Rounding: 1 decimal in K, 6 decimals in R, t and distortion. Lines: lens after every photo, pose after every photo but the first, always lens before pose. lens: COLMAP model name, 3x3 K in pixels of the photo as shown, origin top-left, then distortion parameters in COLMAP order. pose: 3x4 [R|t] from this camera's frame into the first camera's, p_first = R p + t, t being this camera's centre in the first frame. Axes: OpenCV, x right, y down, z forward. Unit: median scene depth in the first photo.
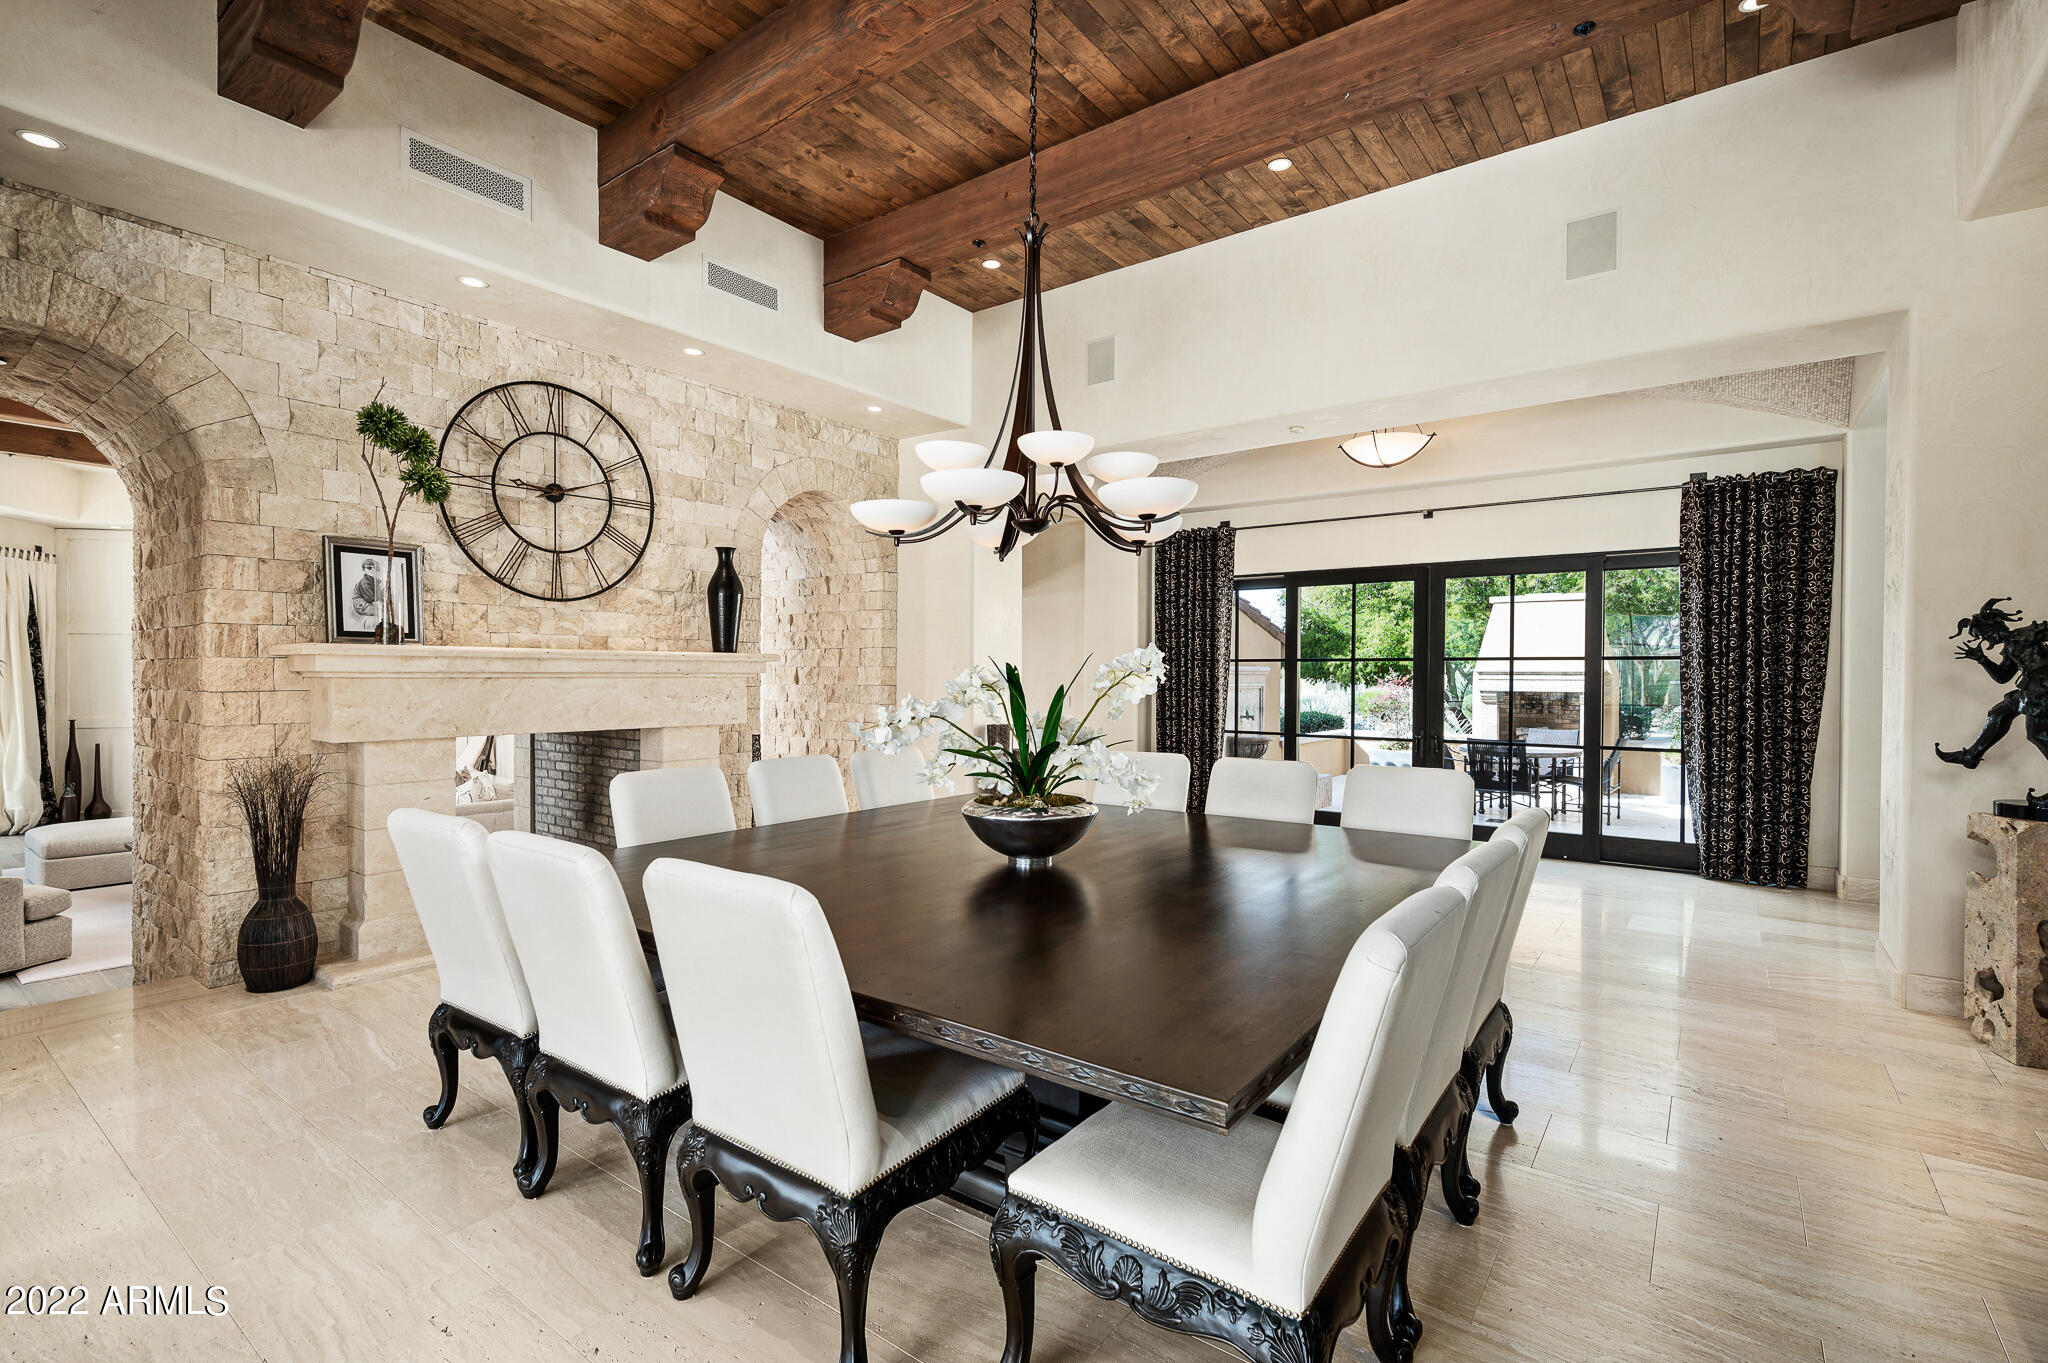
lens RADIAL K [[942.8, 0, 1026.2], [0, 942.8, 684.8], [0, 0, 1]] dist [0.002068, 0.000024]
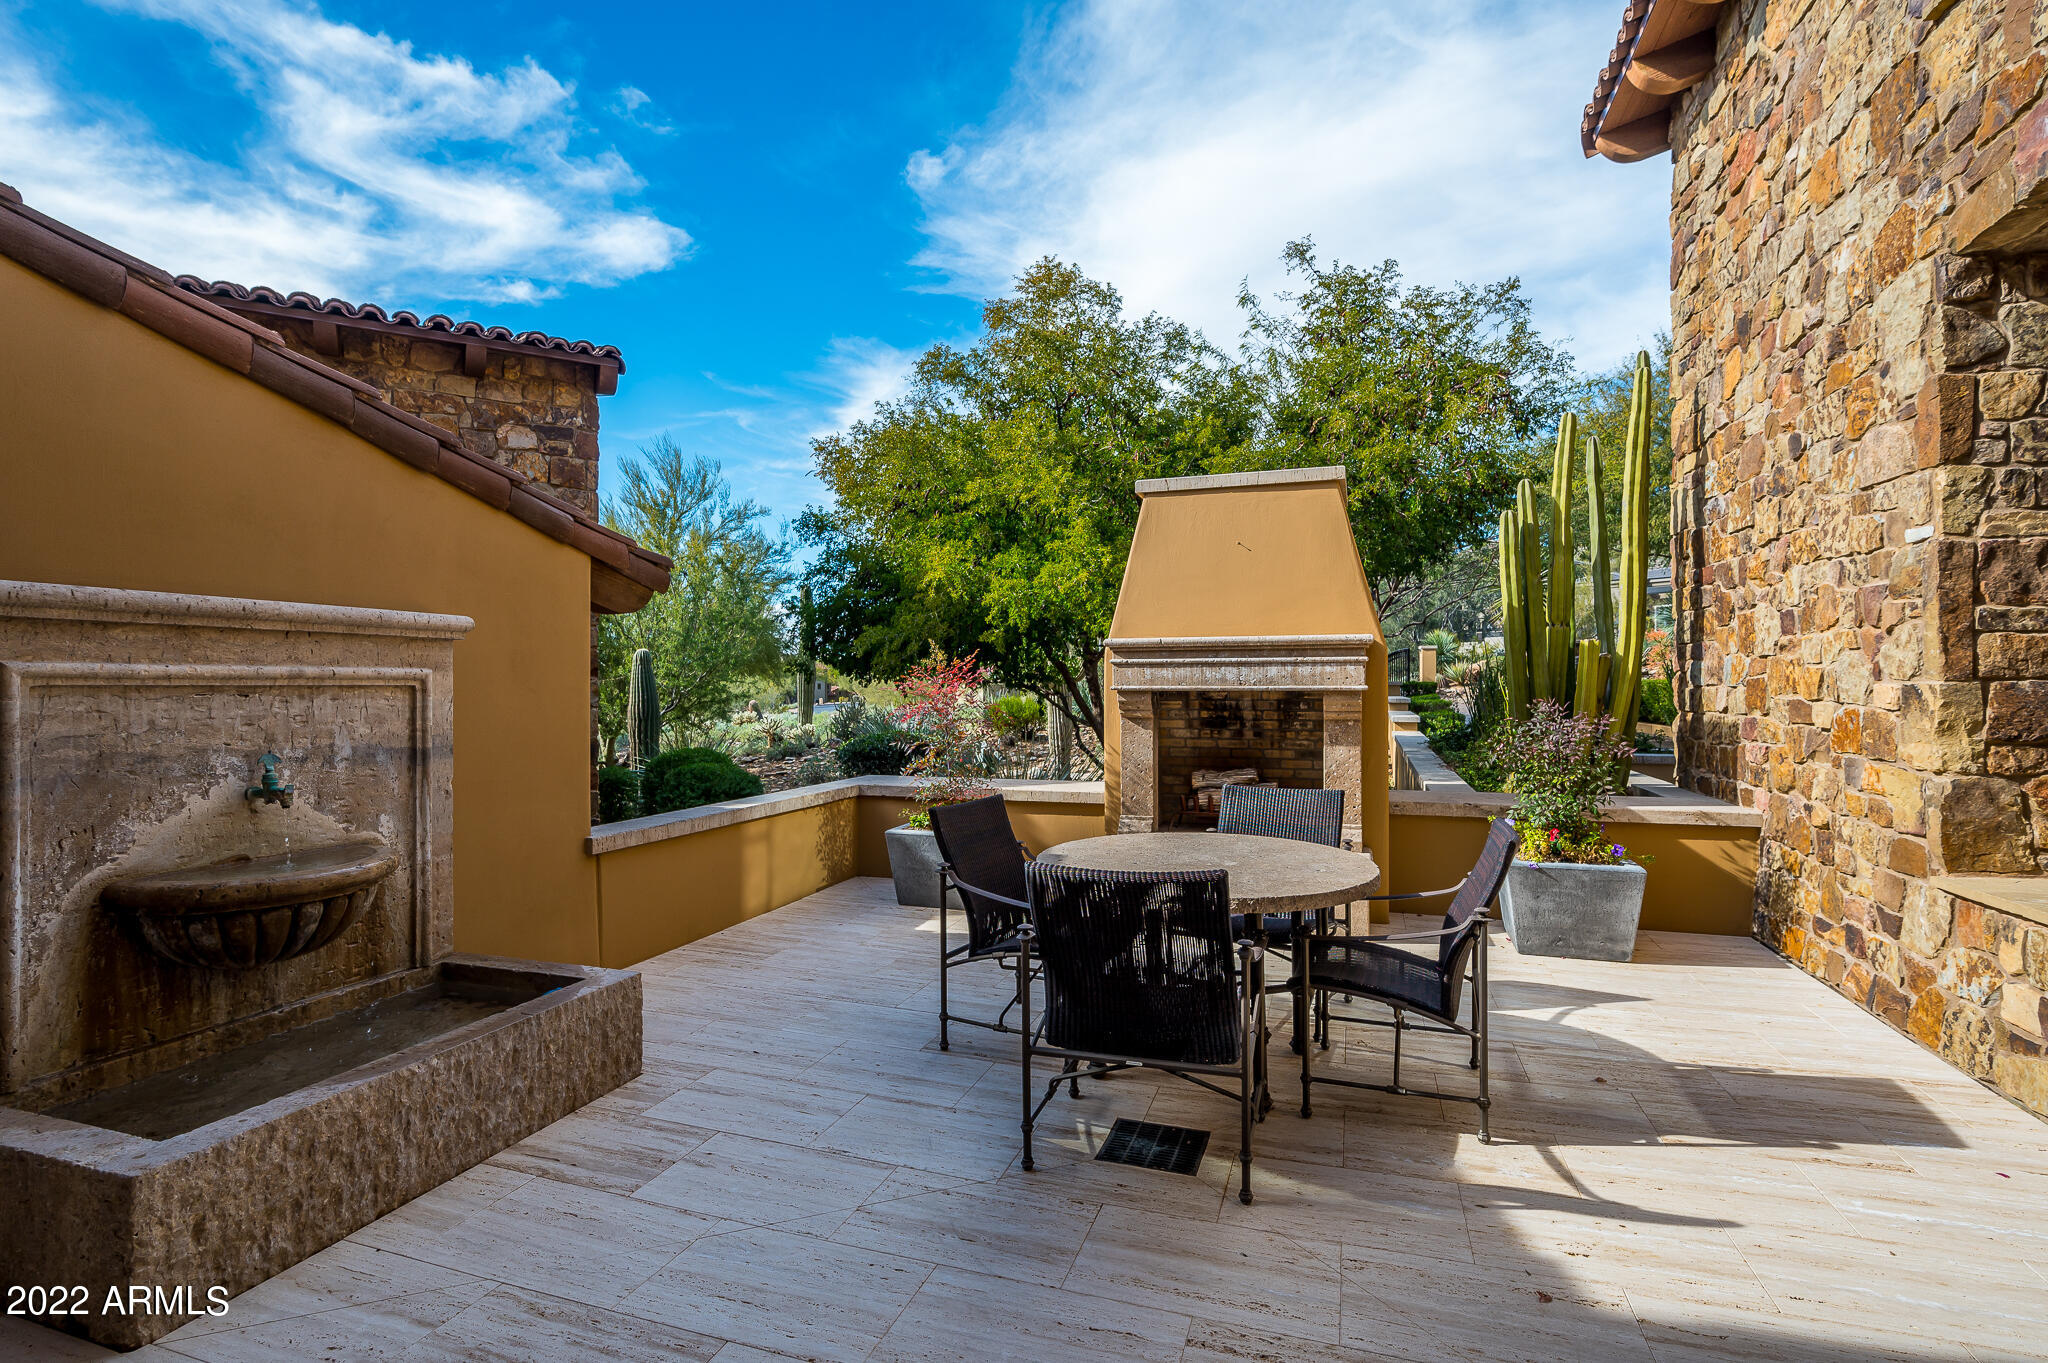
lens RADIAL K [[986.9, 0, 1020.6], [0, 986.9, 682.2], [0, 0, 1]] dist [0.000024, 0.000000]
pose [[0.952342, -0.006368, 0.304966, 0.292865], [0.010042, 0.999895, -0.010479, 0.007051], [-0.304867, 0.013042, 0.952306, 0.566079]]
